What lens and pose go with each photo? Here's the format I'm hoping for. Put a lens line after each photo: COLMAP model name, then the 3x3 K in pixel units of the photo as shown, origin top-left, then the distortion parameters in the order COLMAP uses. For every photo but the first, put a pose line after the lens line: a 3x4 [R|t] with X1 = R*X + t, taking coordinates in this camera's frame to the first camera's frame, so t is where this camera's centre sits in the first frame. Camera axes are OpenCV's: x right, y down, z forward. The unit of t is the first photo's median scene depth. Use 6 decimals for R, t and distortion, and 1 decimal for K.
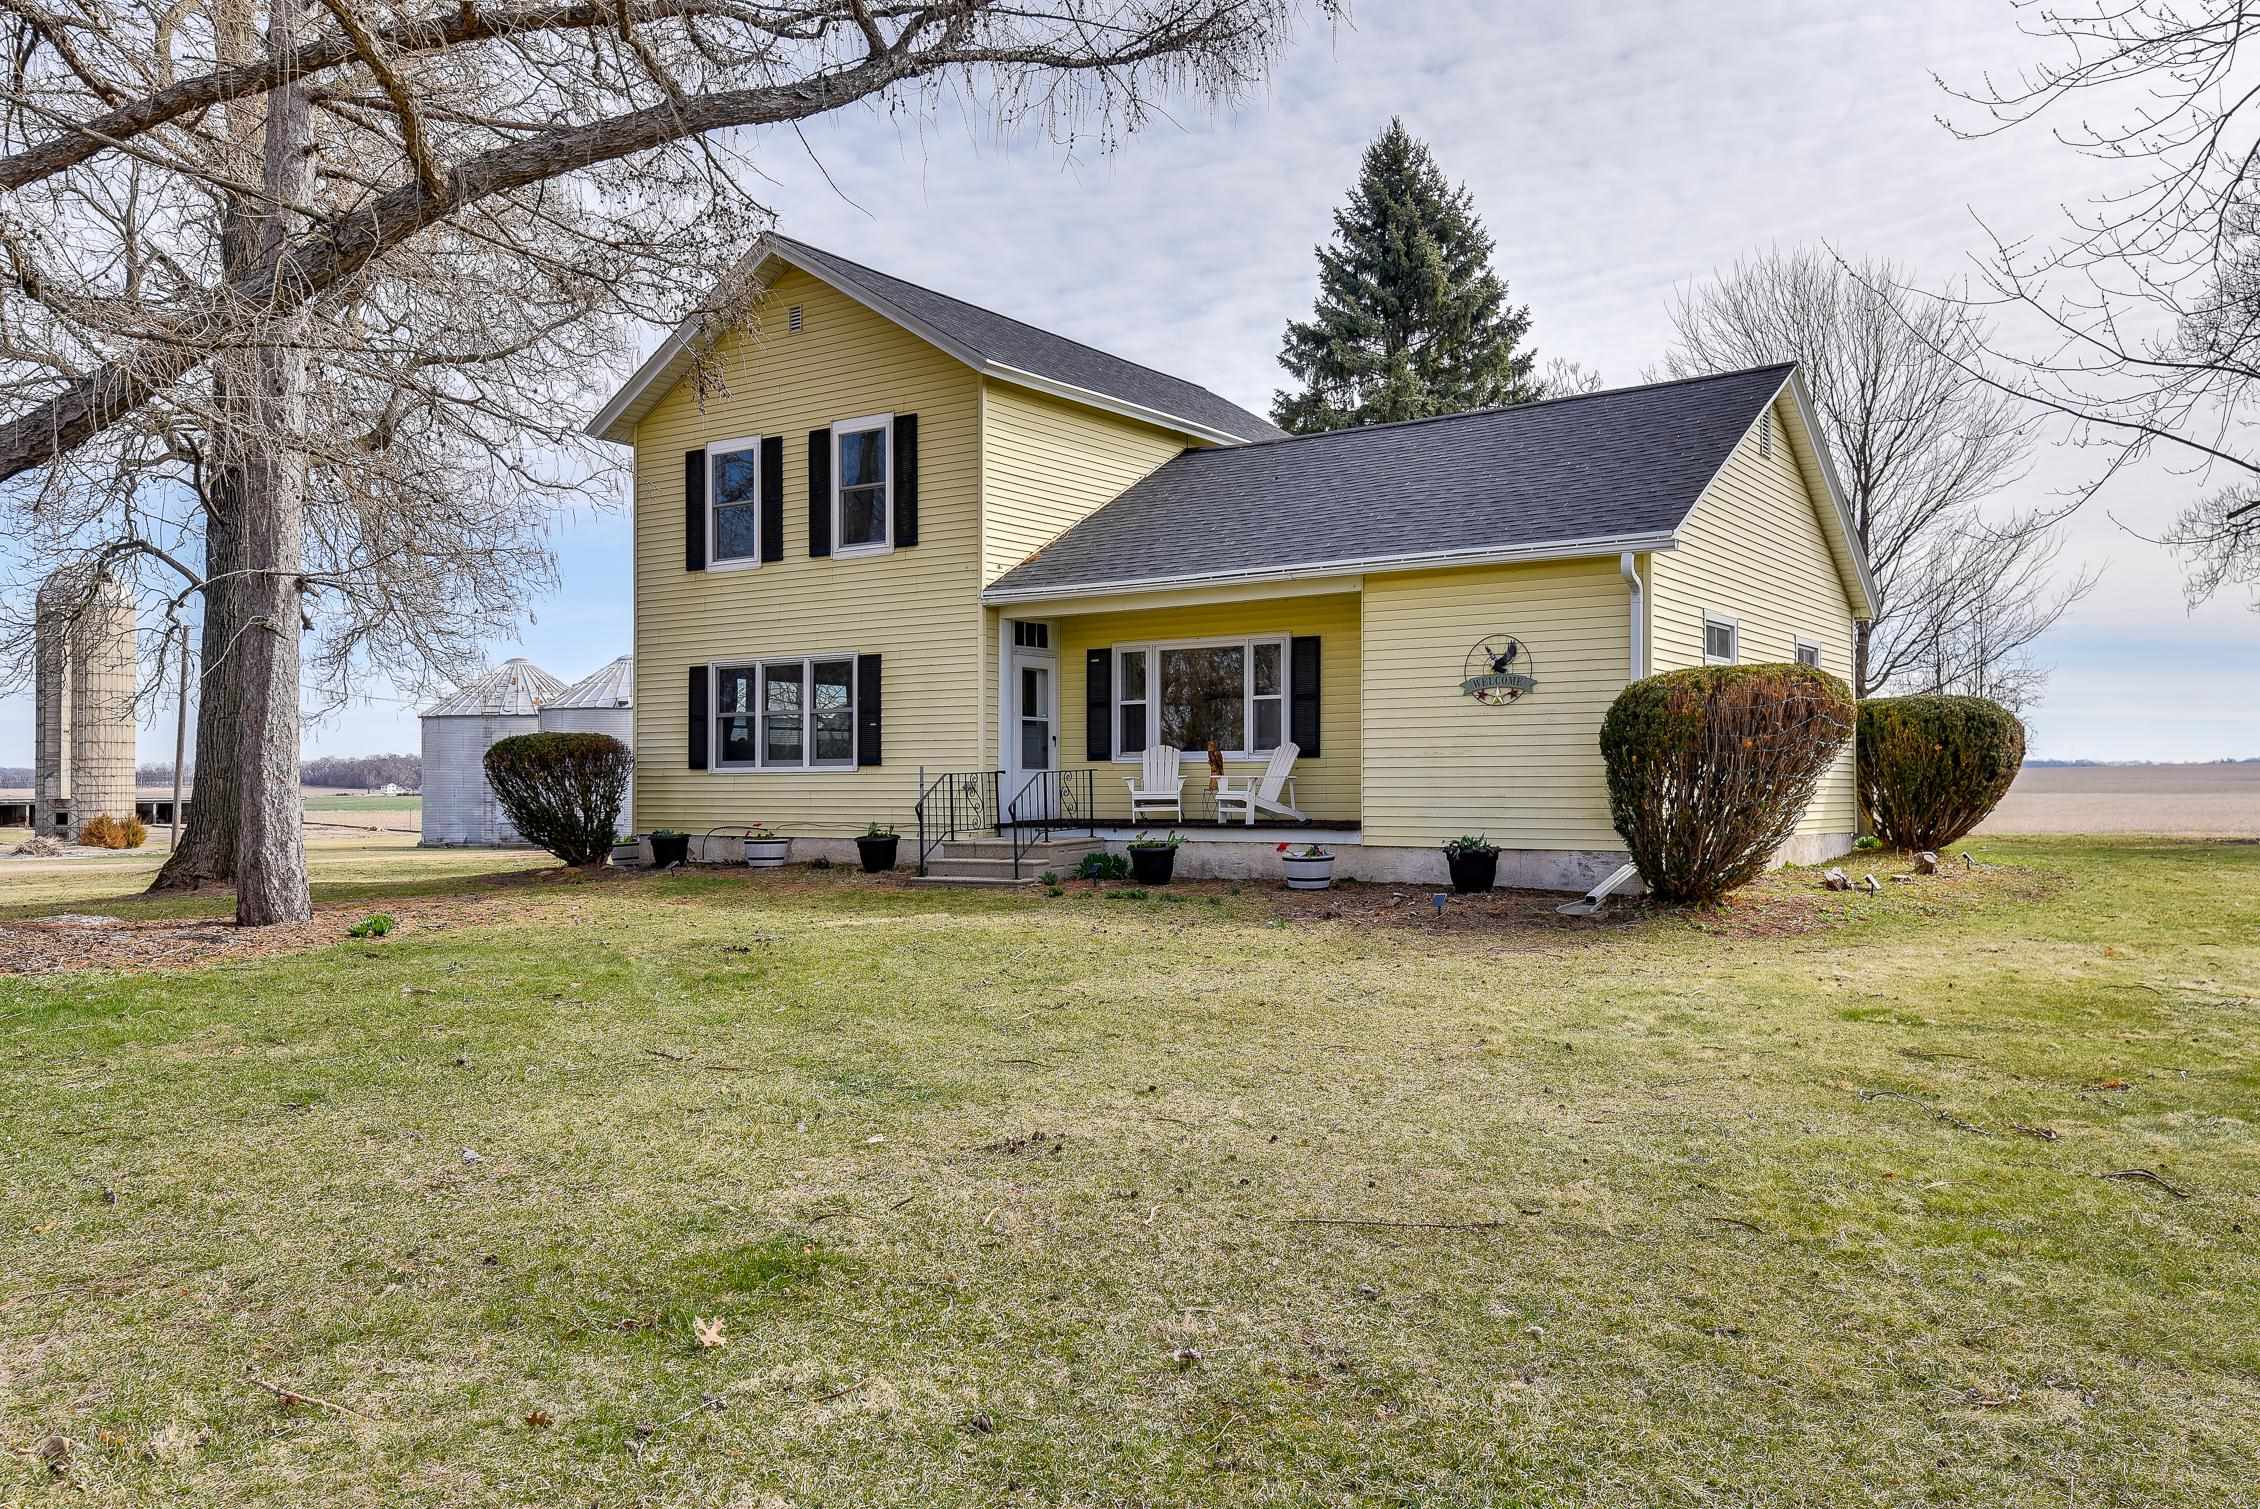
lens RADIAL K [[1736.4, 0, 1130.0], [0, 1736.4, 754.5], [0, 0, 1]] dist [0.041631, 0.002163]
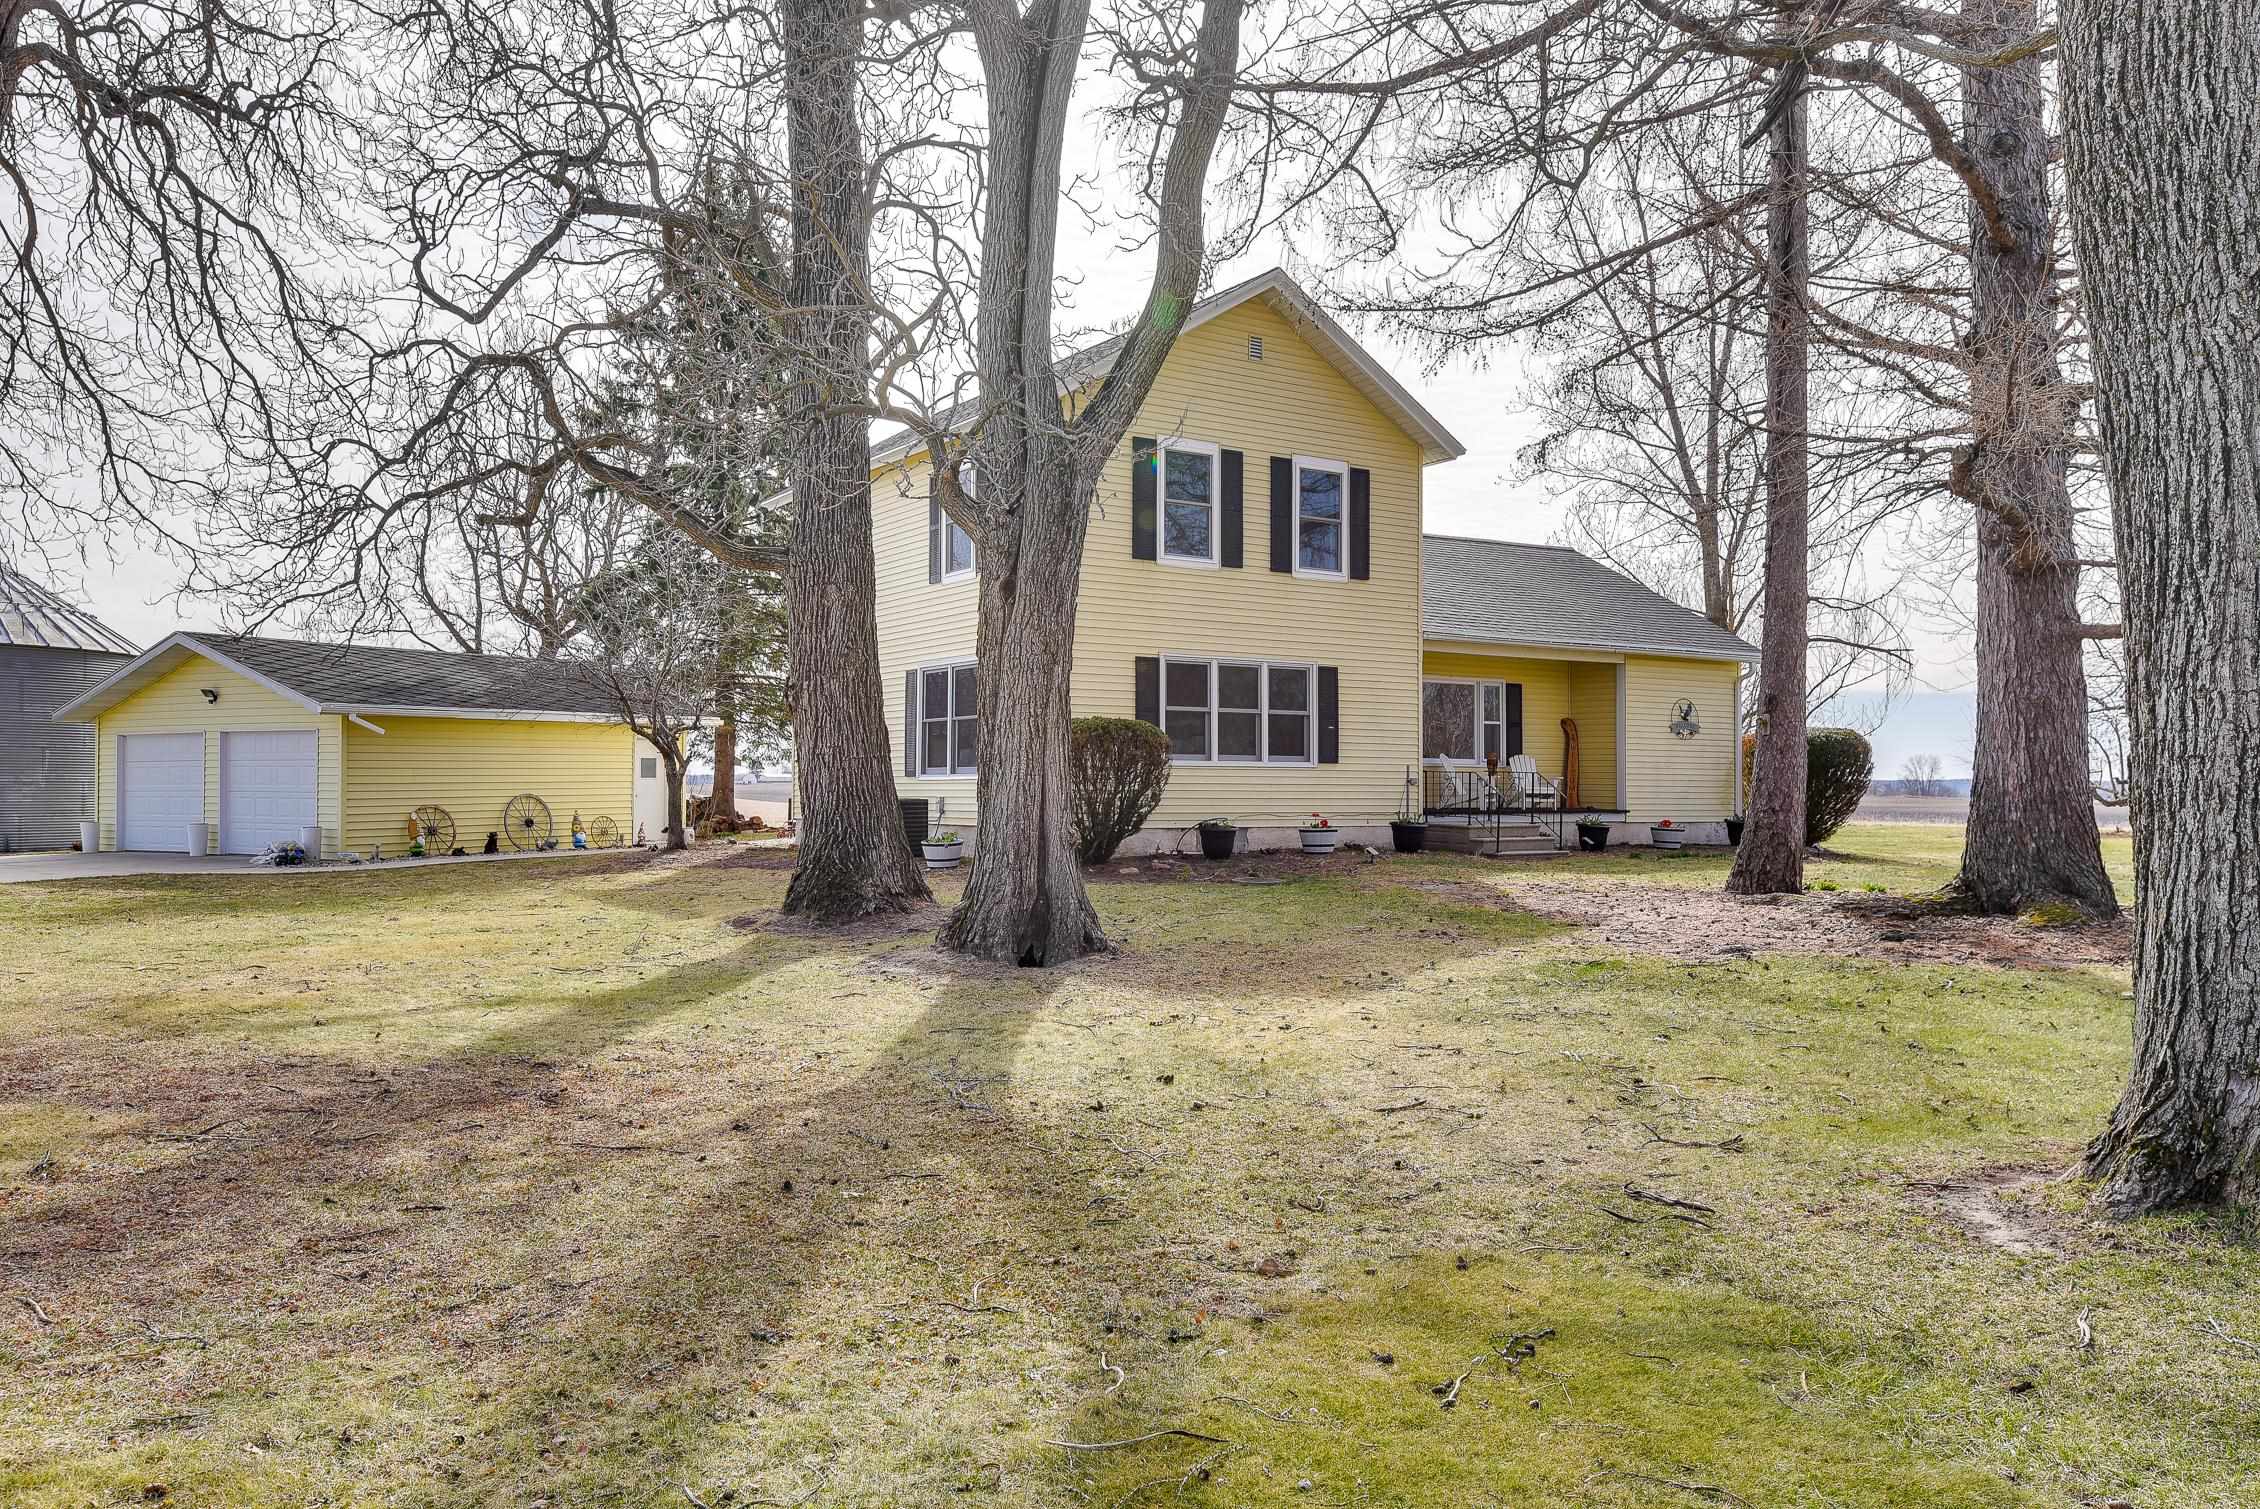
lens RADIAL K [[1525.5, 0, 1130.0], [0, 1525.5, 754.5], [0, 0, 1]] dist [0.035262, 0.001304]
pose [[0.393784, 0.028235, 0.918769, -1.135997], [-0.022313, 0.999527, -0.021154, 0.025335], [-0.918932, -0.012171, 0.394227, 0.725163]]
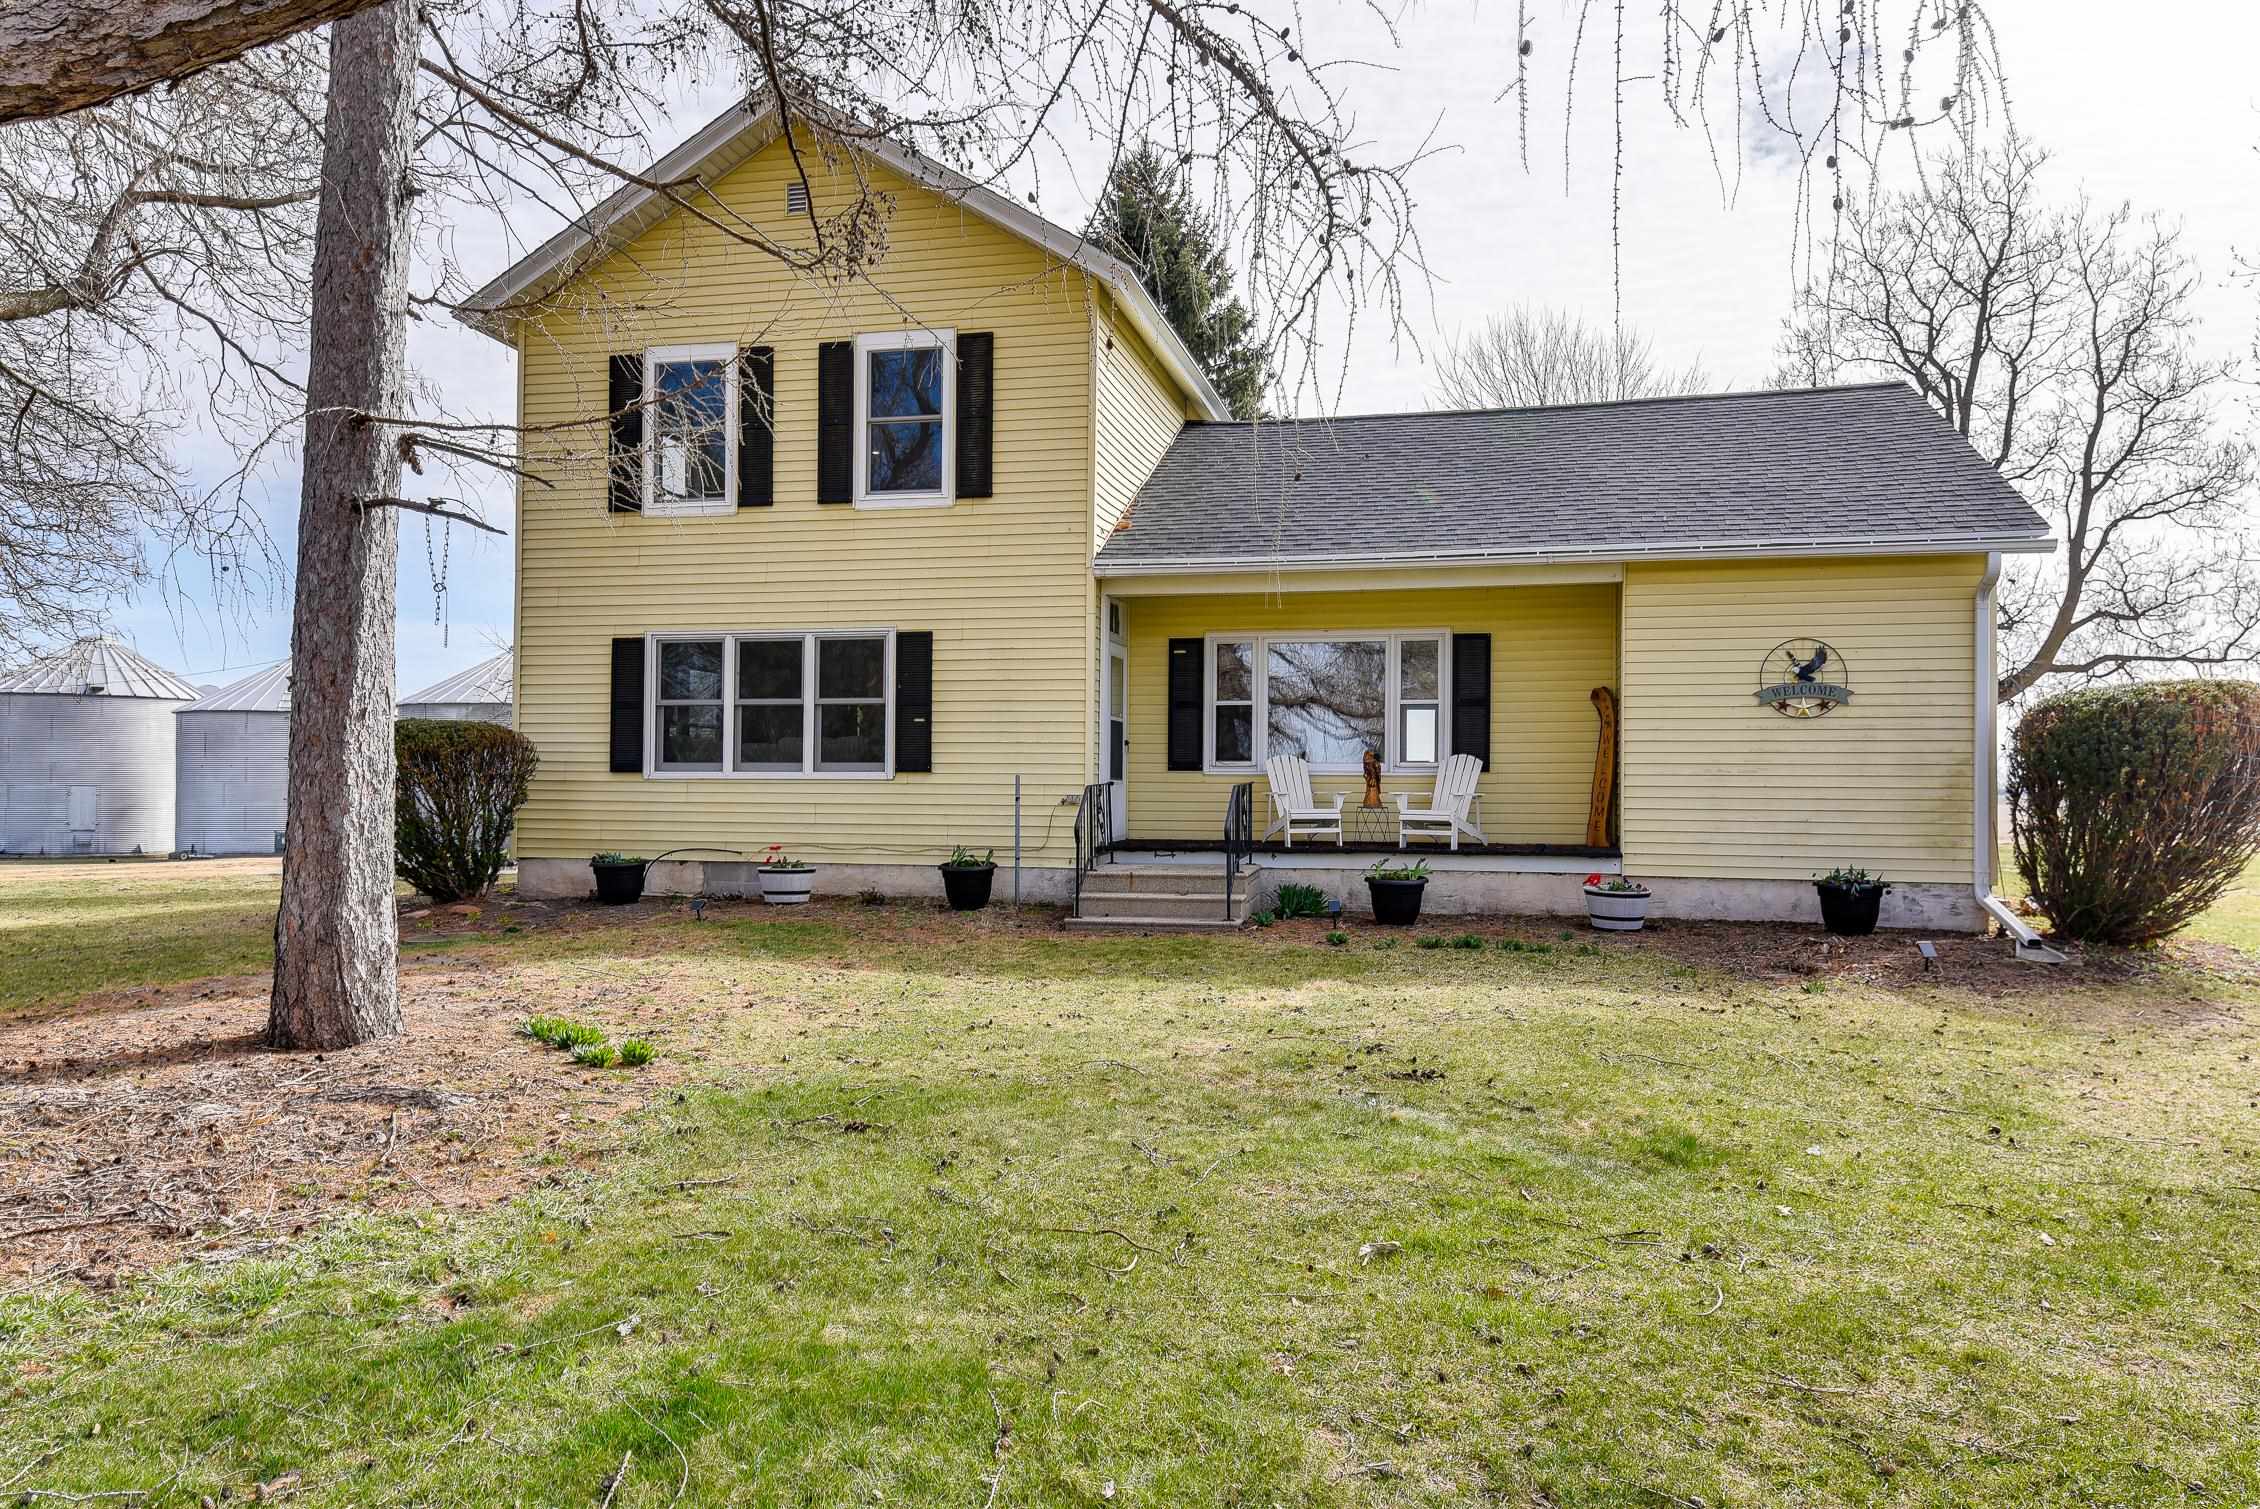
lens RADIAL K [[1525.5, 0, 1130.0], [0, 1525.5, 754.5], [0, 0, 1]] dist [0.035262, 0.001304]
pose [[0.927903, 0.020165, 0.372276, -0.318329], [-0.017939, 0.999794, -0.009445, 0.003093], [-0.372390, 0.002086, 0.928074, 0.321853]]
